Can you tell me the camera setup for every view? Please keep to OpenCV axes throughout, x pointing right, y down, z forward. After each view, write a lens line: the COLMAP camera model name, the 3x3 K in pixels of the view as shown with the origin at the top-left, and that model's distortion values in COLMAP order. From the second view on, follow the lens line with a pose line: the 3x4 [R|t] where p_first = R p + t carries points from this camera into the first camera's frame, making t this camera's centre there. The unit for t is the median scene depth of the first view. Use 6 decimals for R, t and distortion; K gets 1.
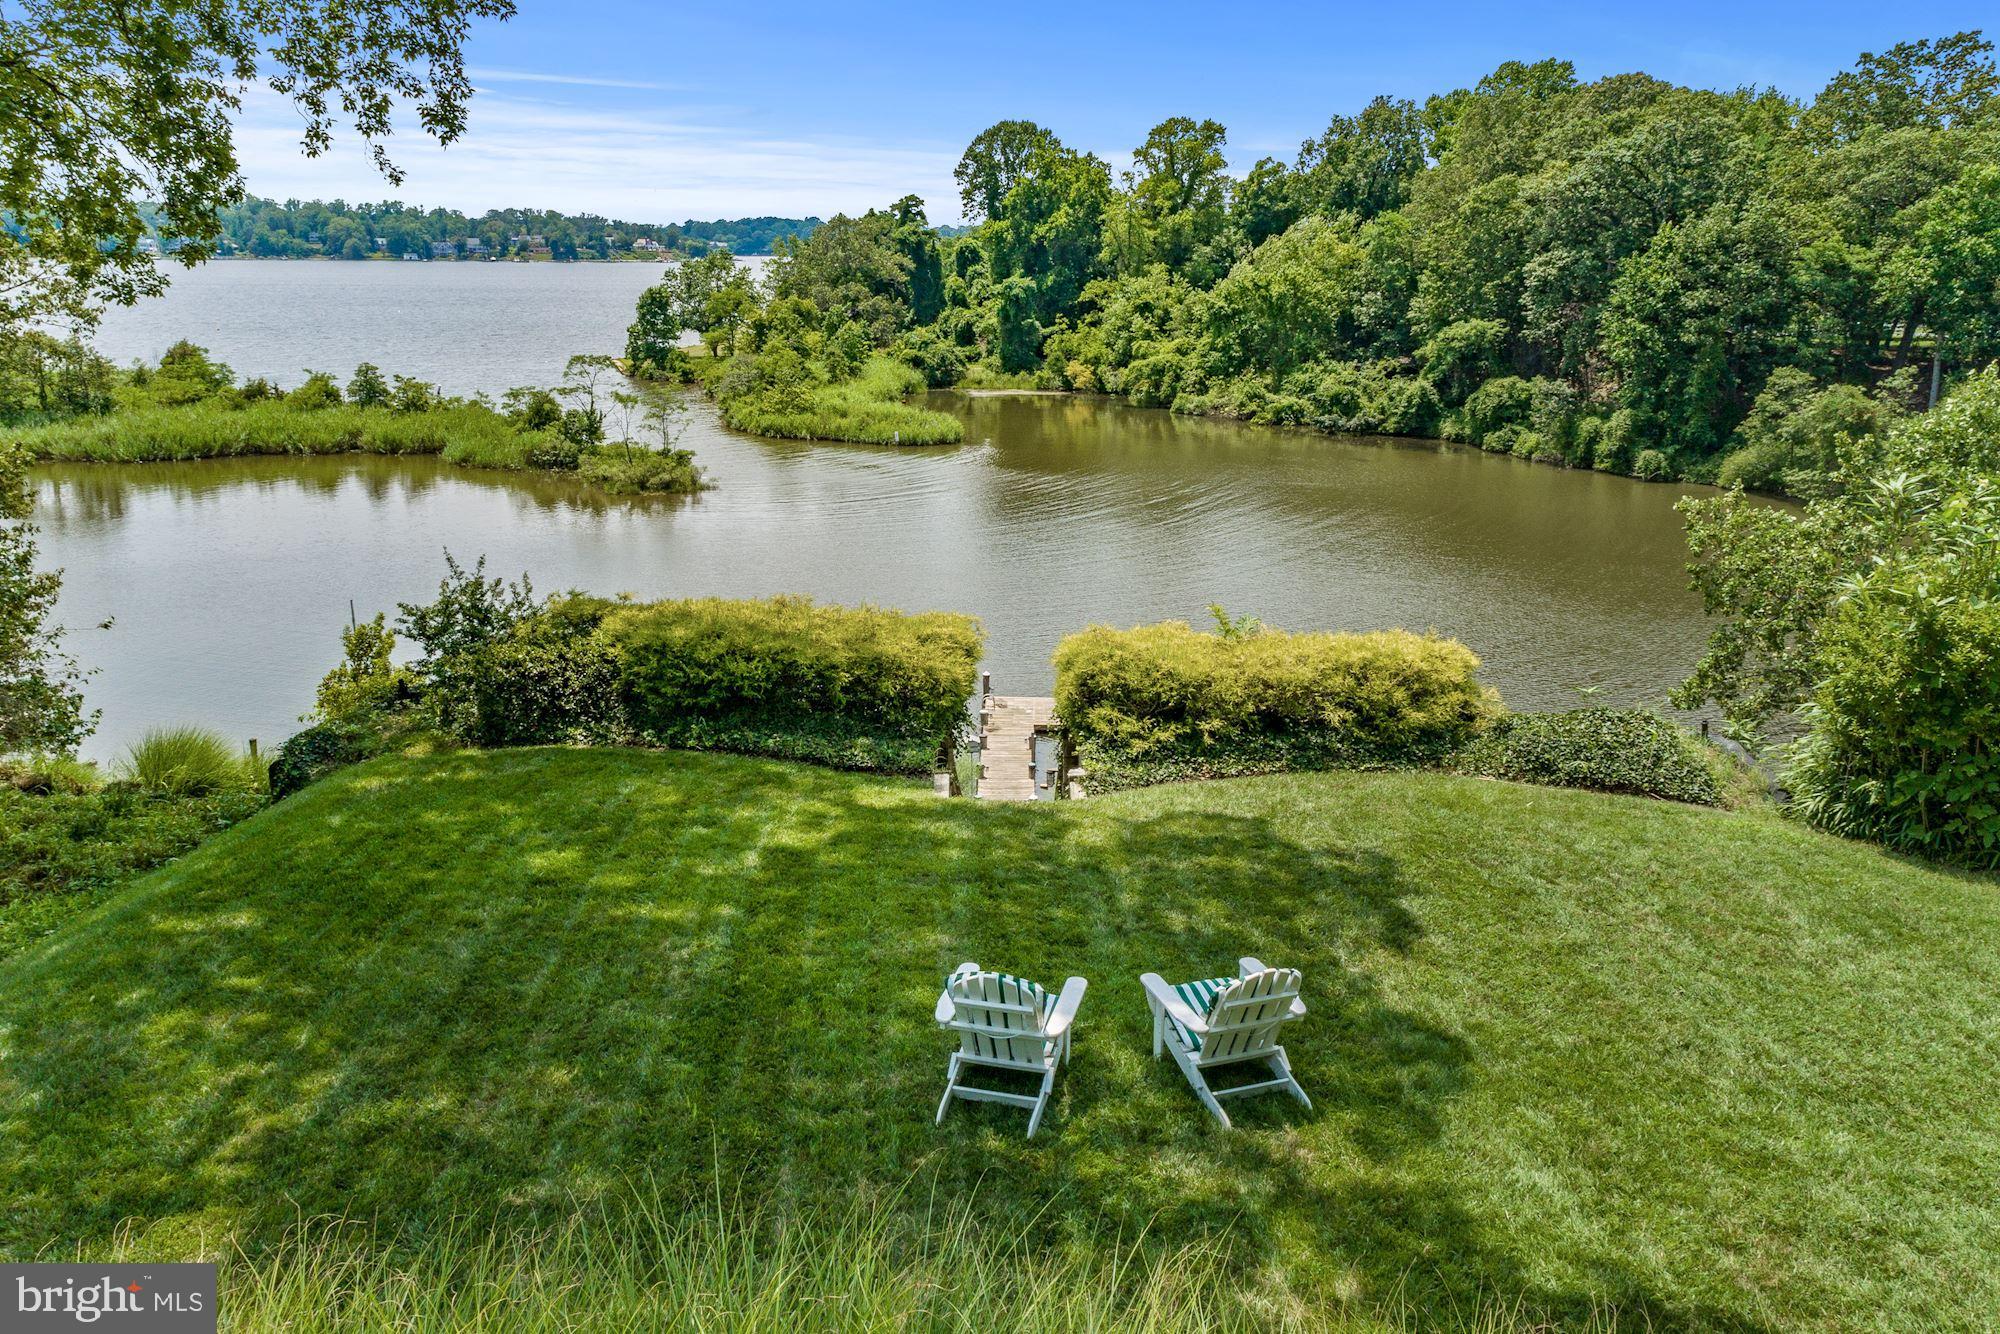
lens RADIAL K [[1544.2, 0, 1009.6], [0, 1544.2, 646.7], [0, 0, 1]] dist [0.016588, 0.006029]
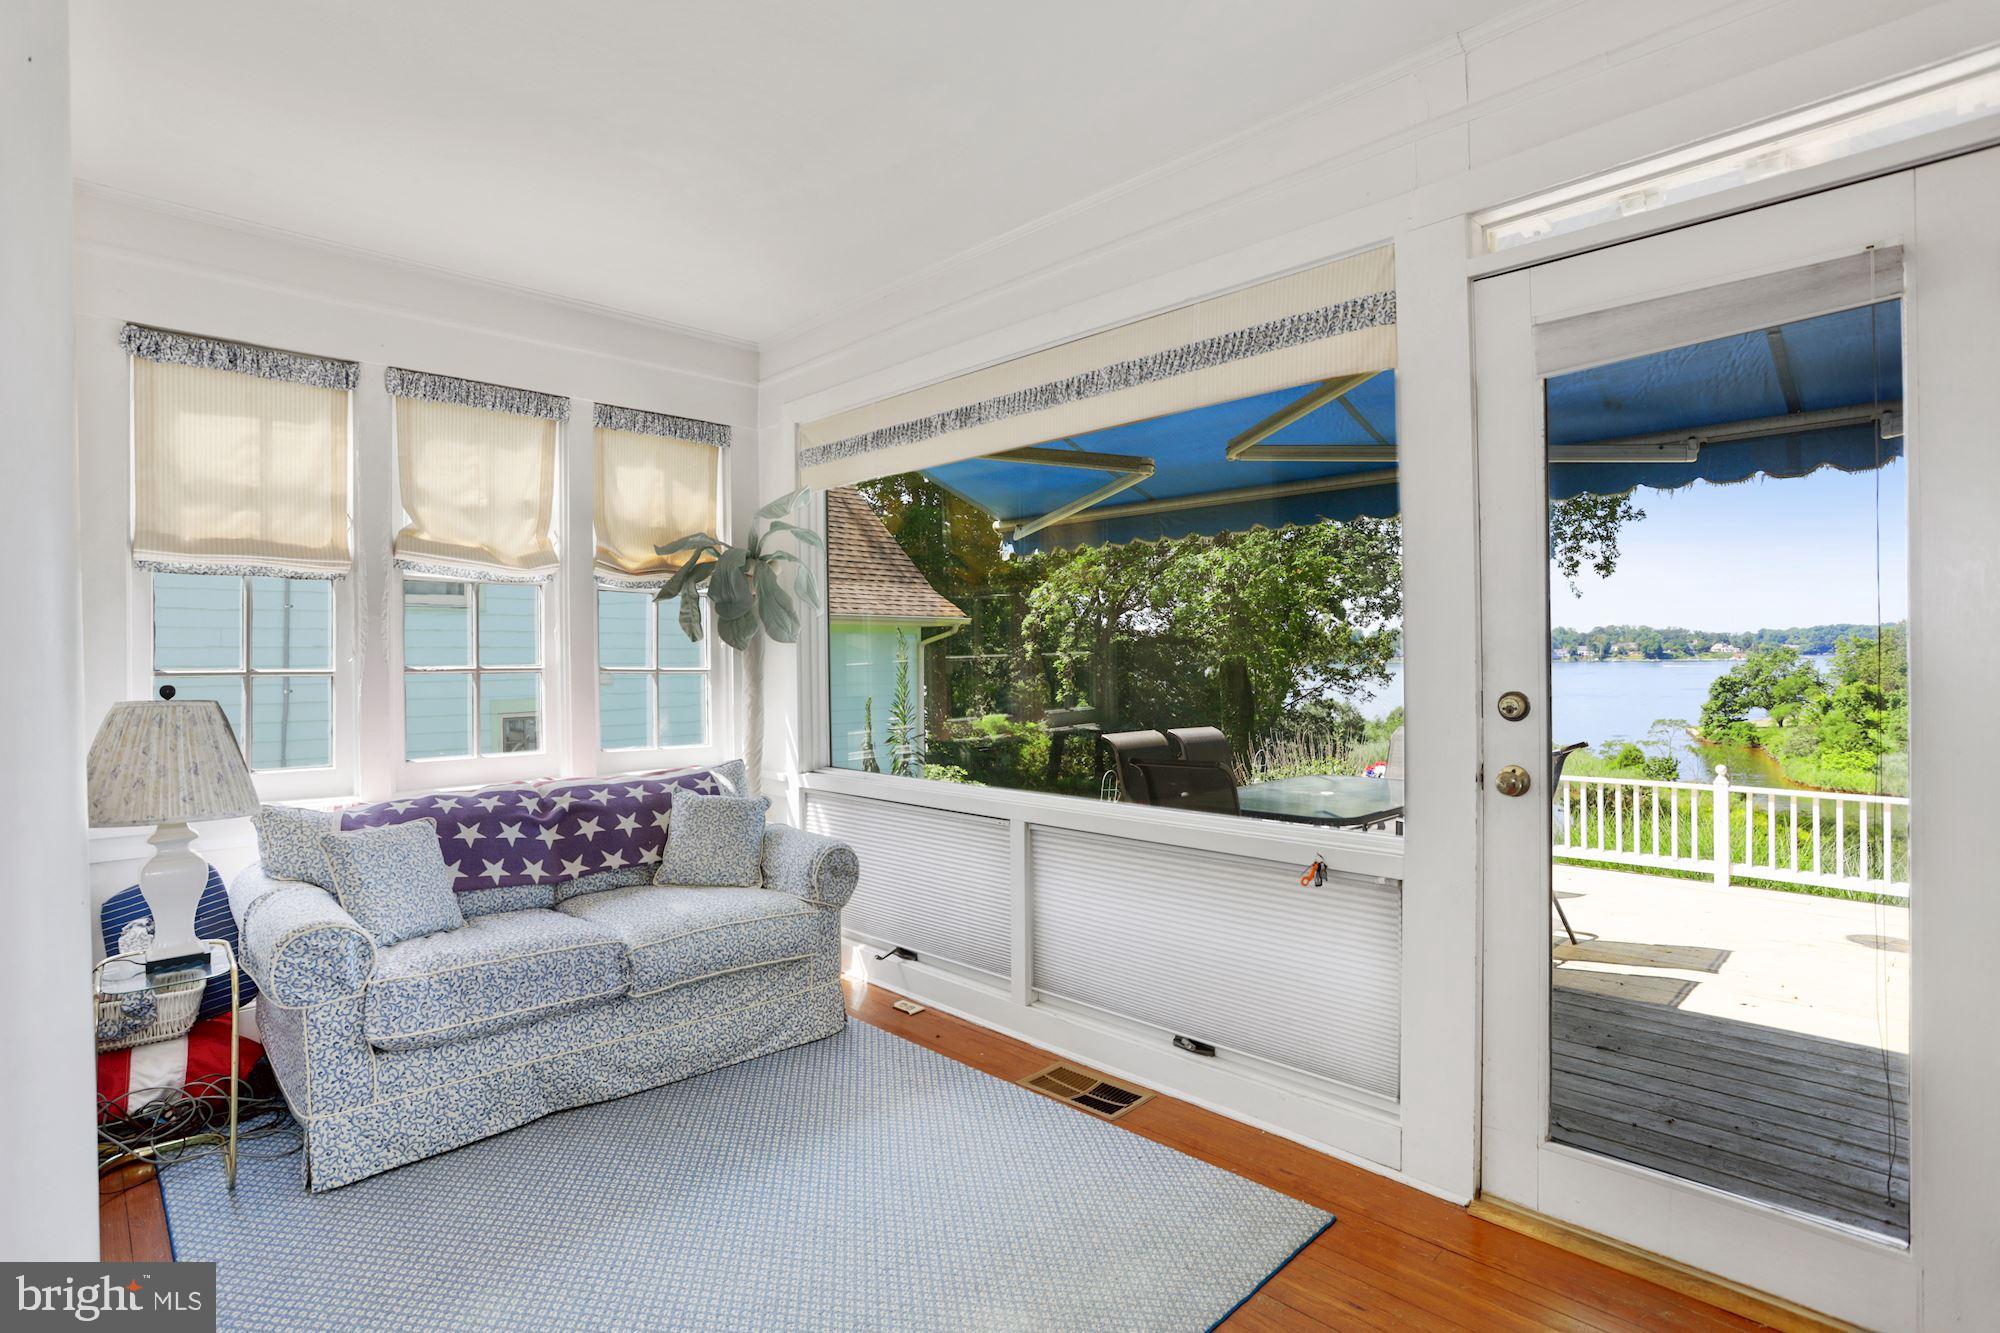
lens RADIAL K [[992.5, 0, 930.4], [0, 992.5, 660.9], [0, 0, 1]] dist [-0.069492, 0.016392]
pose [[0.607702, -0.010888, -0.794090, 0.054025], [-0.183267, 0.970995, -0.153564, 0.069882], [0.772730, 0.238852, 0.588081, -0.205614]]
